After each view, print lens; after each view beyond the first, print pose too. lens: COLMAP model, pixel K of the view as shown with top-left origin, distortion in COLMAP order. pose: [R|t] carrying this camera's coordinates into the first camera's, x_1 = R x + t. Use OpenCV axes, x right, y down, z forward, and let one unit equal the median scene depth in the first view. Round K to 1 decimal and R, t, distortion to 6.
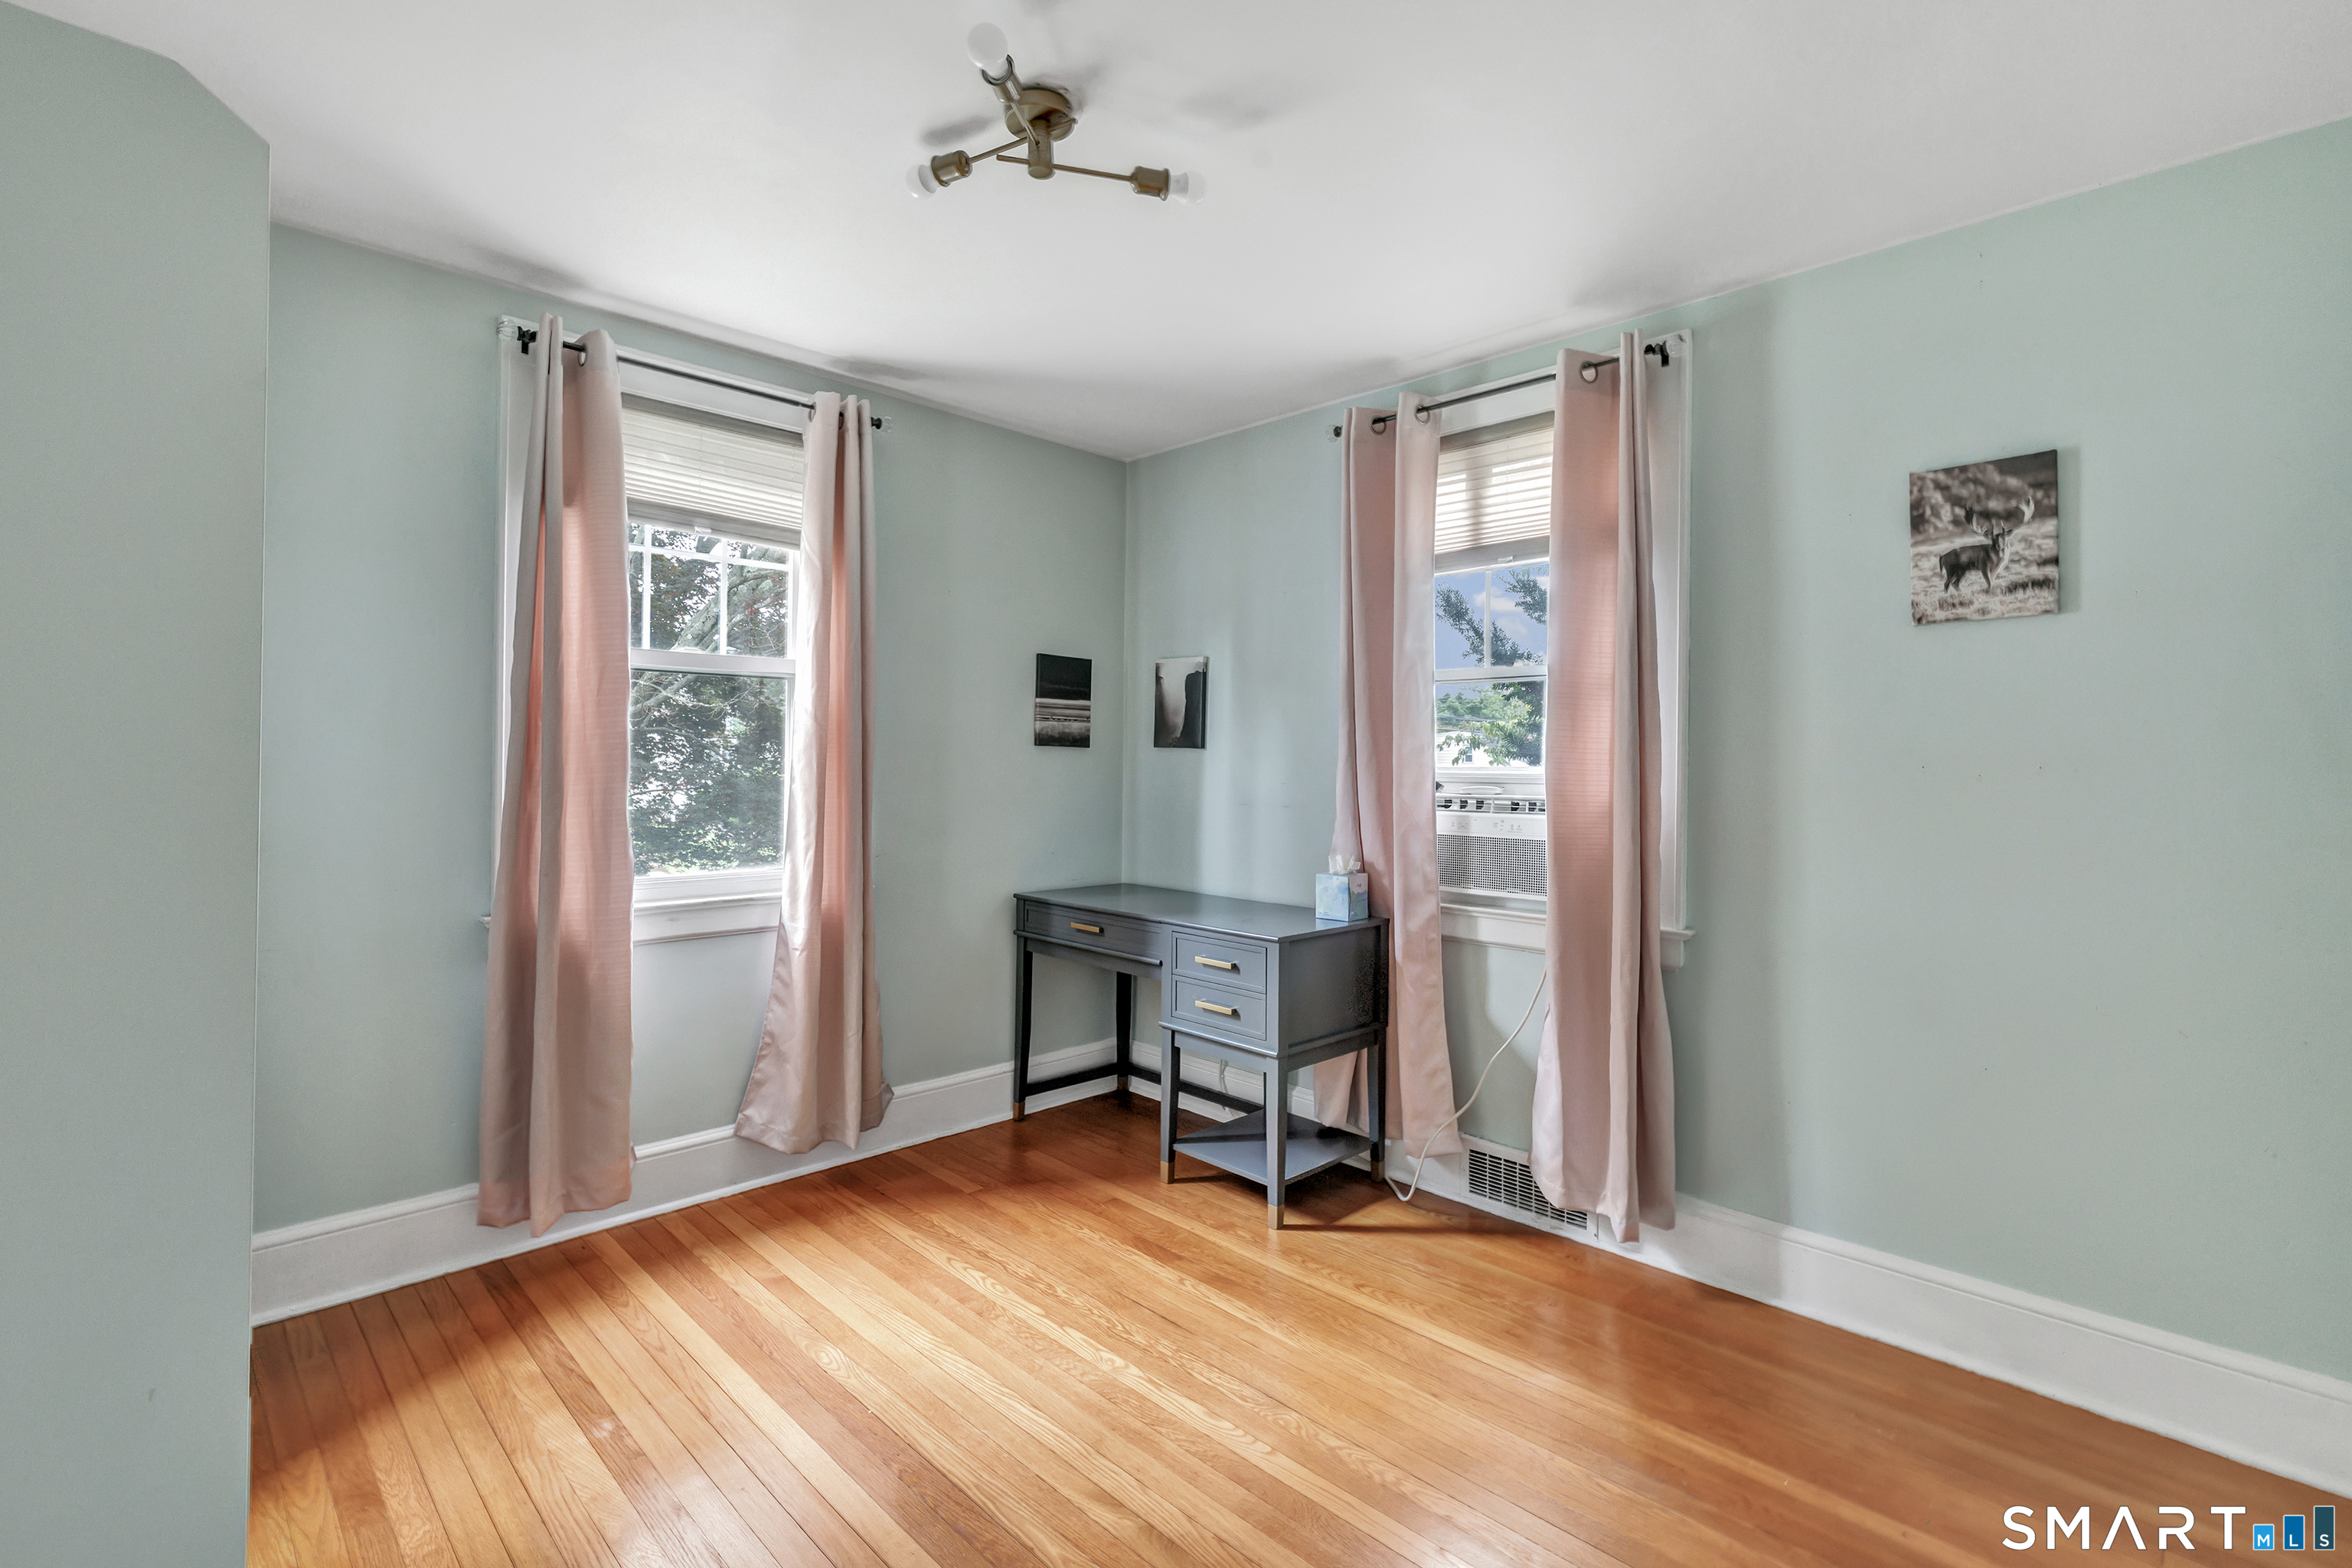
lens RADIAL K [[1082.8, 0, 1170.1], [0, 1082.8, 771.4], [0, 0, 1]] dist [-0.000155, 0.000027]
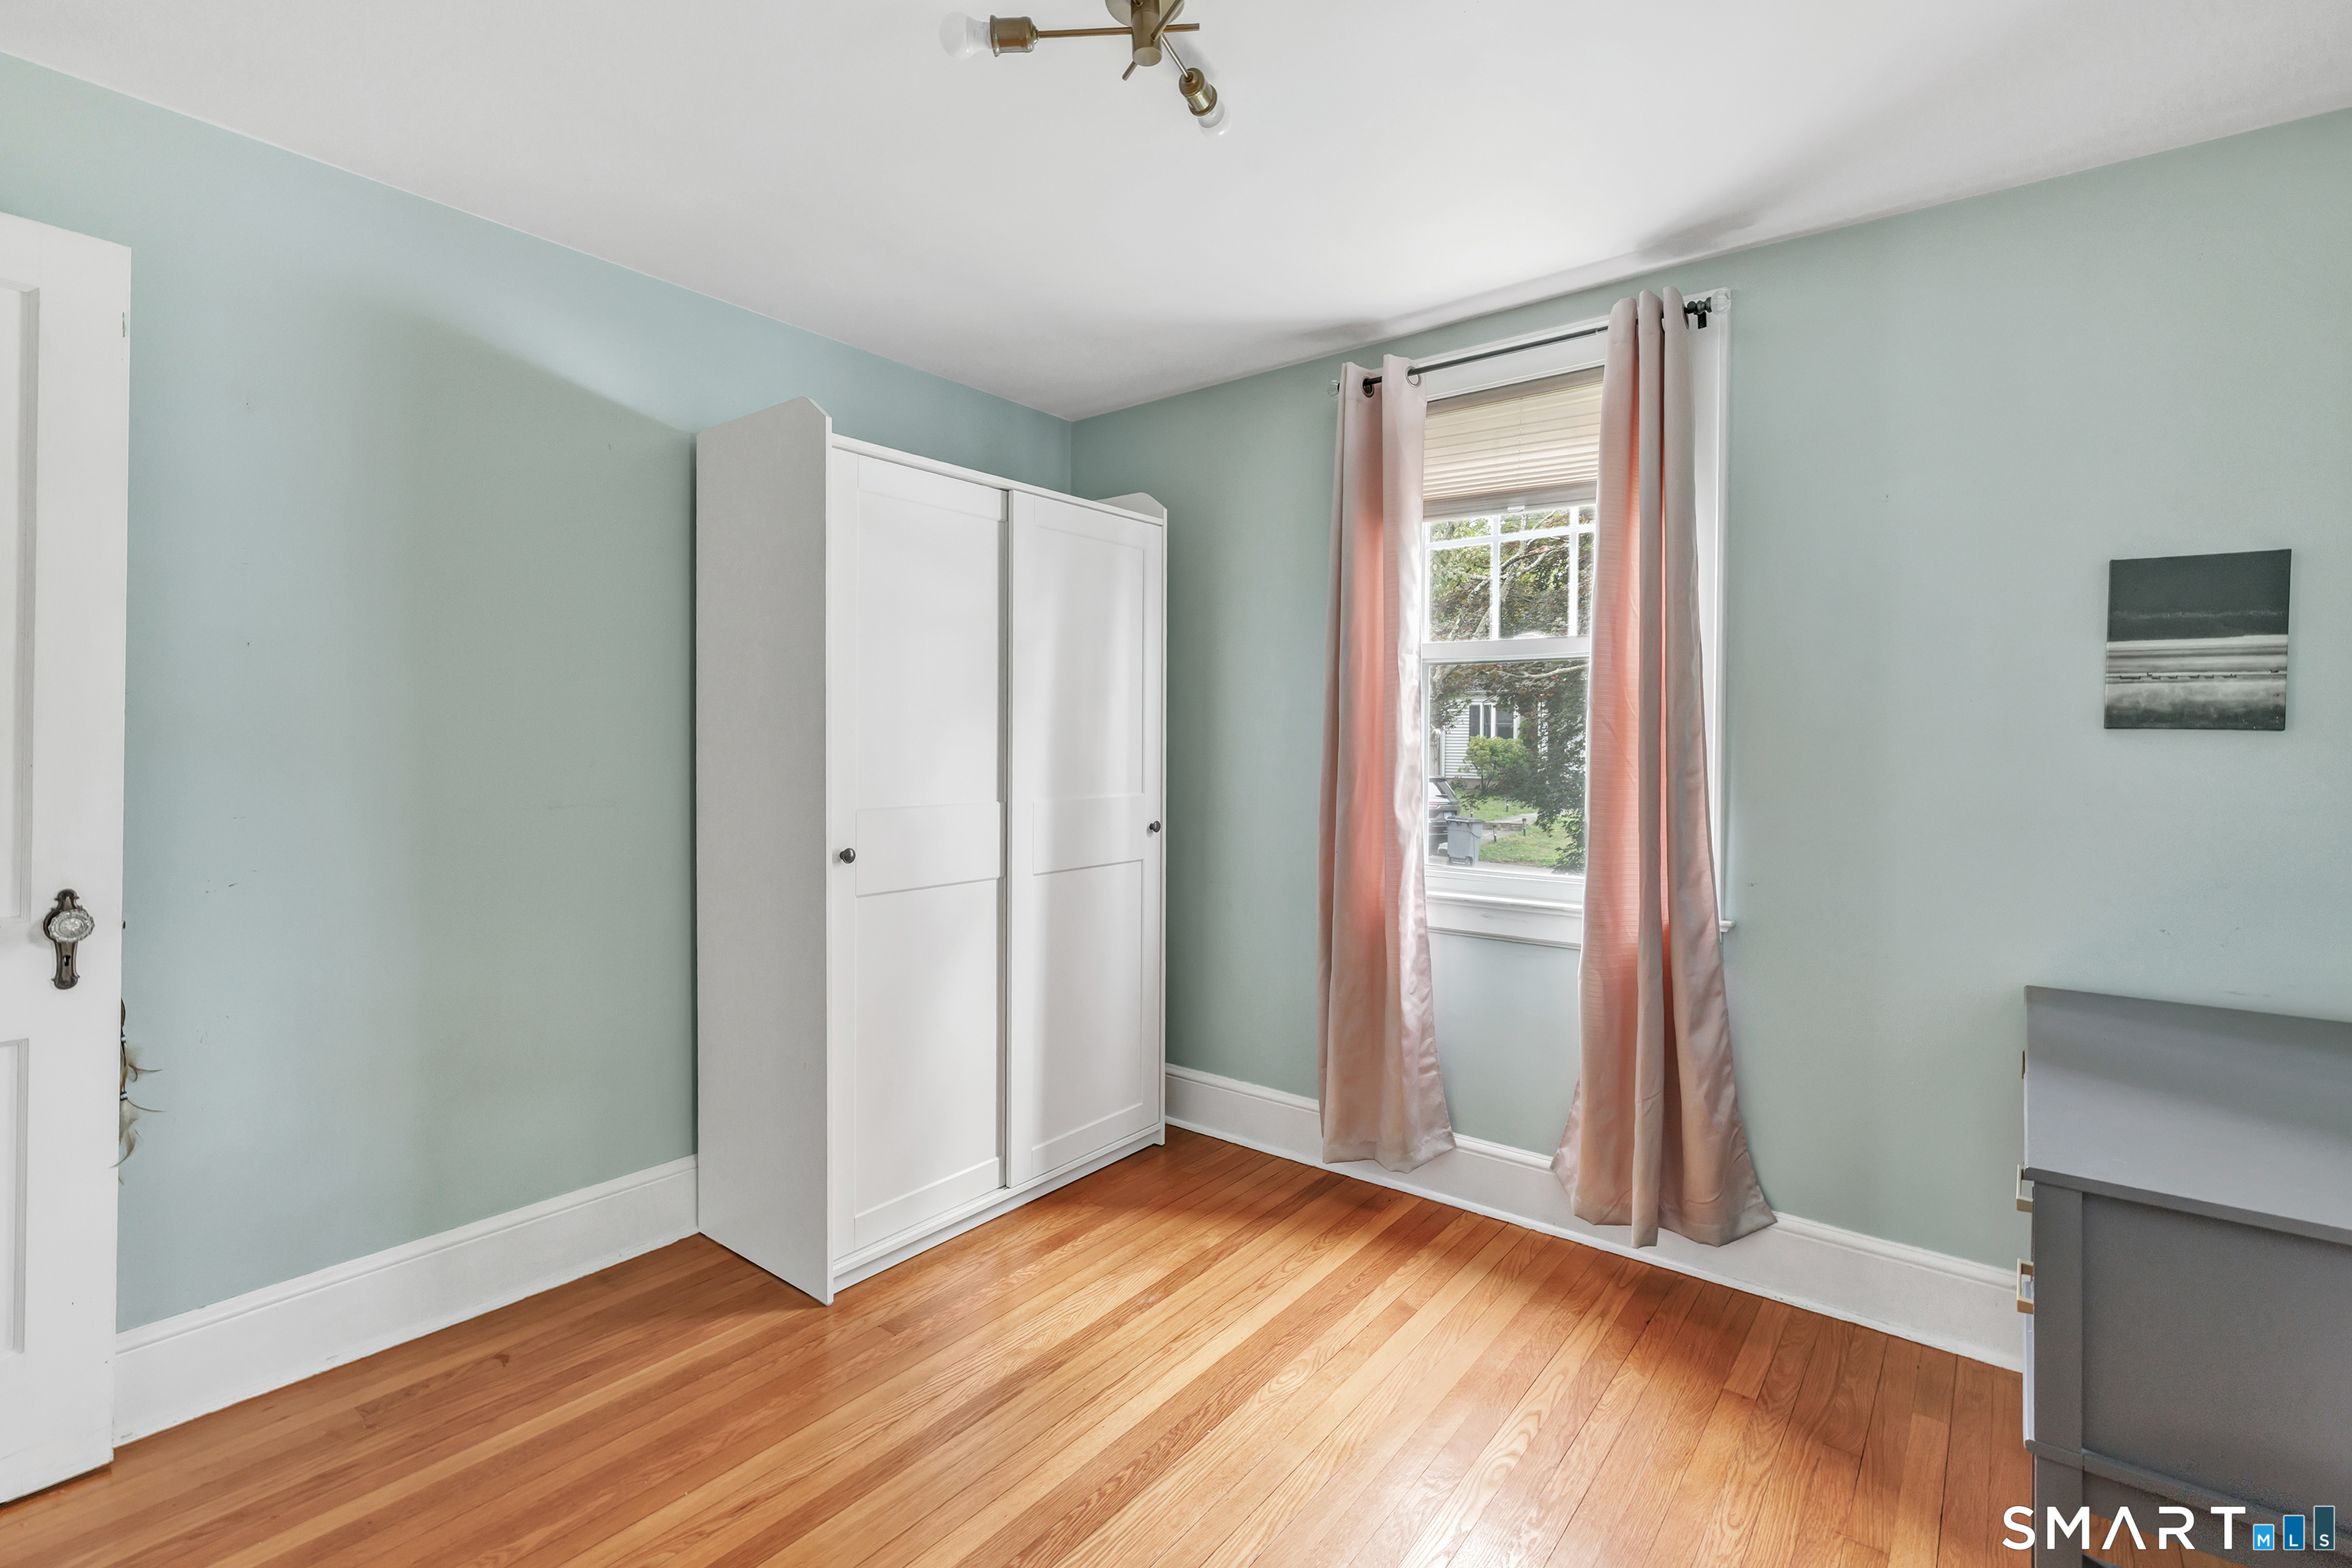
lens RADIAL K [[1067.5, 0, 1172.4], [0, 1067.5, 759.3], [0, 0, 1]] dist [0.002309, 0.000472]
pose [[0.124958, 0.002069, -0.992160, 0.455538], [-0.019021, 0.999819, -0.000311, 0.001230], [0.991980, 0.018910, 0.124974, 0.589113]]
